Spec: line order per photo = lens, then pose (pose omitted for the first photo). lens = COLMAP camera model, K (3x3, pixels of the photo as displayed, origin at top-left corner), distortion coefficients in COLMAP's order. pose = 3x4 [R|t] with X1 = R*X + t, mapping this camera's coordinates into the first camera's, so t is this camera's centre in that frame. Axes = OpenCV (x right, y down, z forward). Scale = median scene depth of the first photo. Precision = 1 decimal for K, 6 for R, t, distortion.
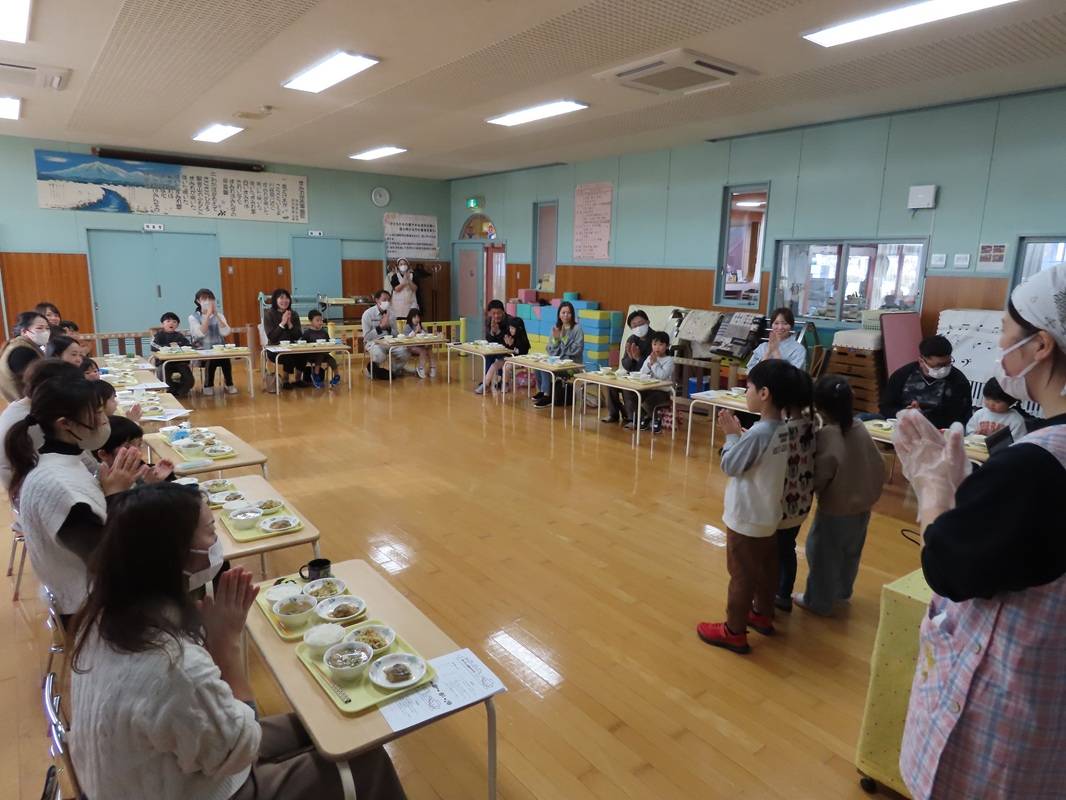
lens RADIAL K [[660.1, 0, 533.0], [0, 660.1, 400.0], [0, 0, 1]] dist [-0.009487, -0.001648]
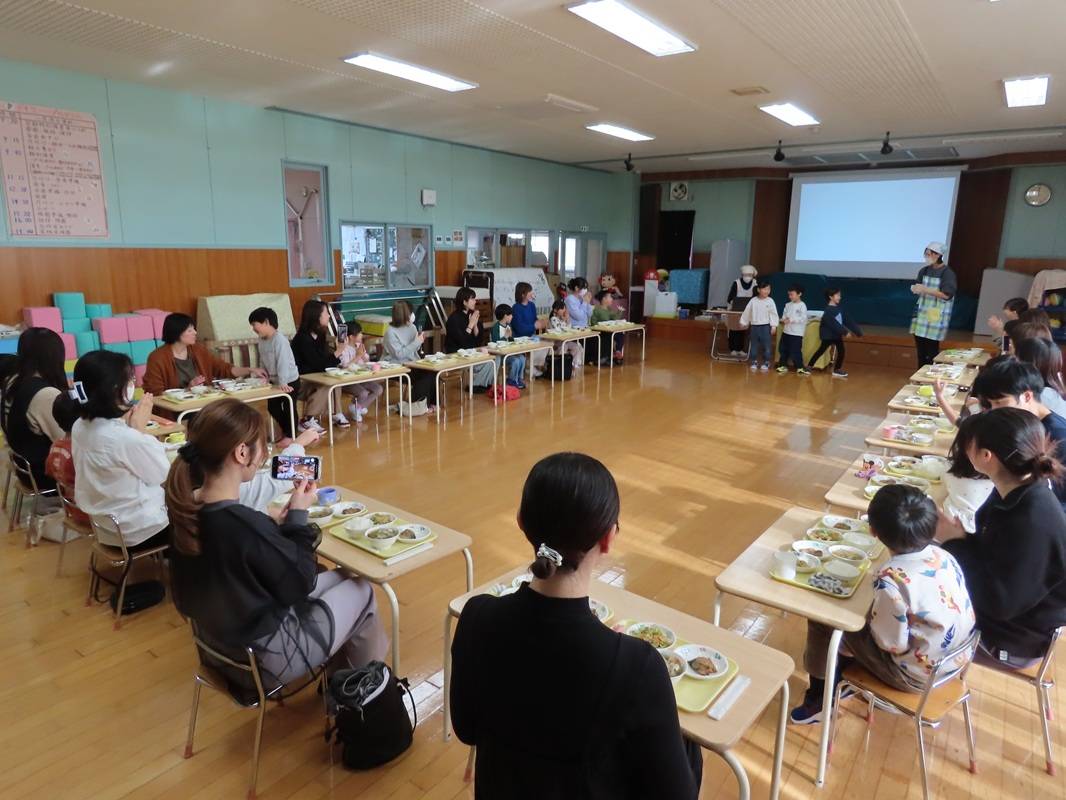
lens RADIAL K [[660.1, 0, 533.0], [0, 660.1, 400.0], [0, 0, 1]] dist [-0.009487, -0.001648]
pose [[-0.268203, -0.238411, 0.933396, -0.776619], [0.179431, 0.939577, 0.291548, -0.211777], [-0.946505, 0.245674, -0.209219, 0.940726]]
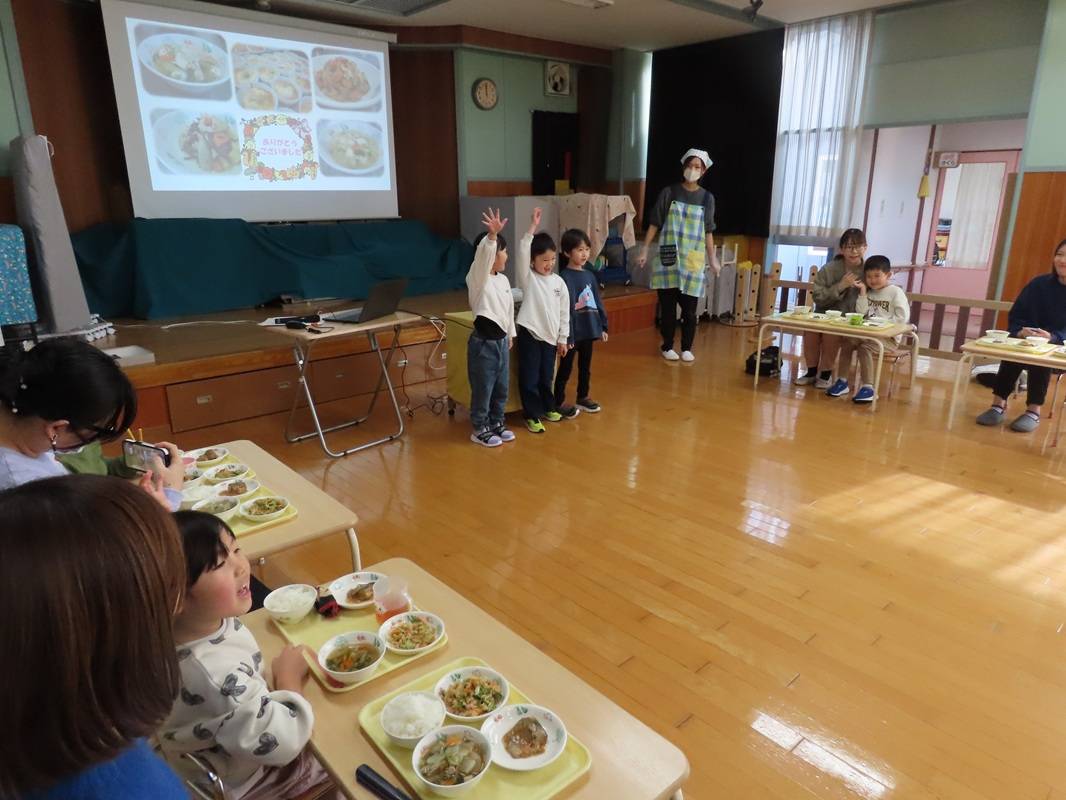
lens RADIAL K [[706.9, 0, 533.0], [0, 706.9, 400.0], [0, 0, 1]] dist [0.005854, -0.000672]
pose [[-0.997489, 0.006877, -0.070484, 0.199201], [-0.026832, 0.884368, 0.466018, -0.130283], [0.065538, 0.466739, -0.881963, 0.772012]]
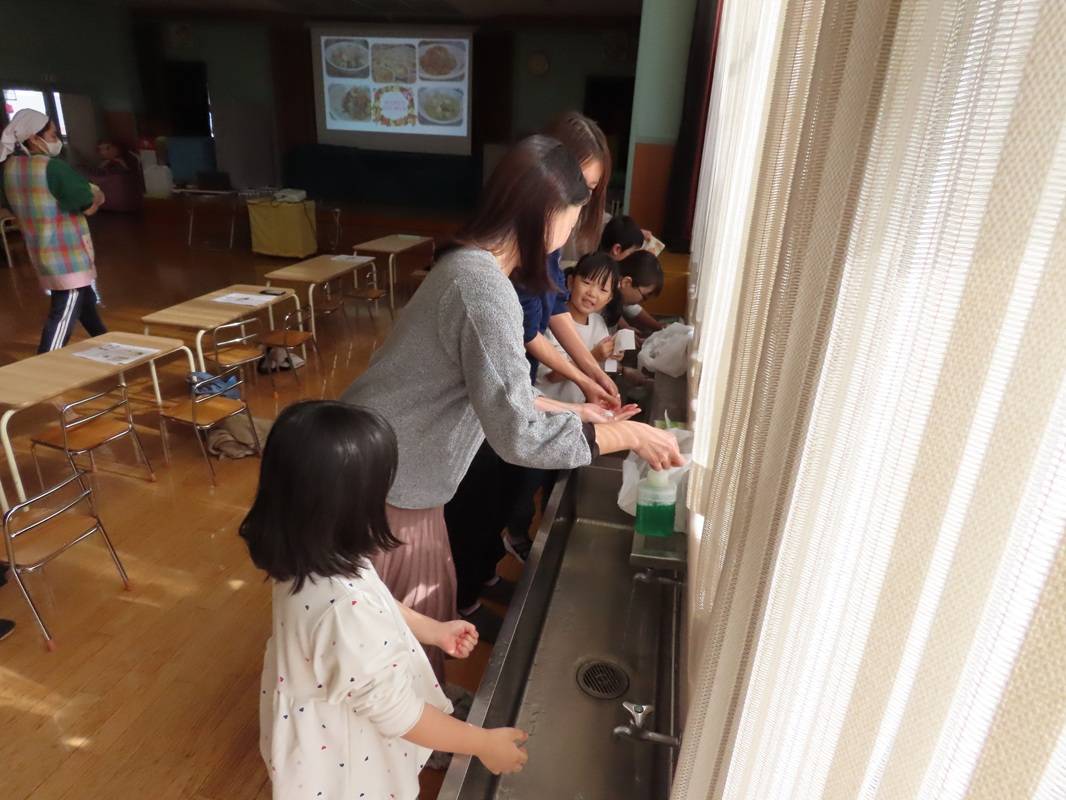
lens RADIAL K [[660.1, 0, 533.0], [0, 660.1, 400.0], [0, 0, 1]] dist [-0.009487, -0.001648]
pose [[-0.648088, -0.336341, 0.683269, -0.809672], [0.093539, 0.855242, 0.509718, -0.135107], [-0.755799, 0.394254, -0.522811, 0.571467]]
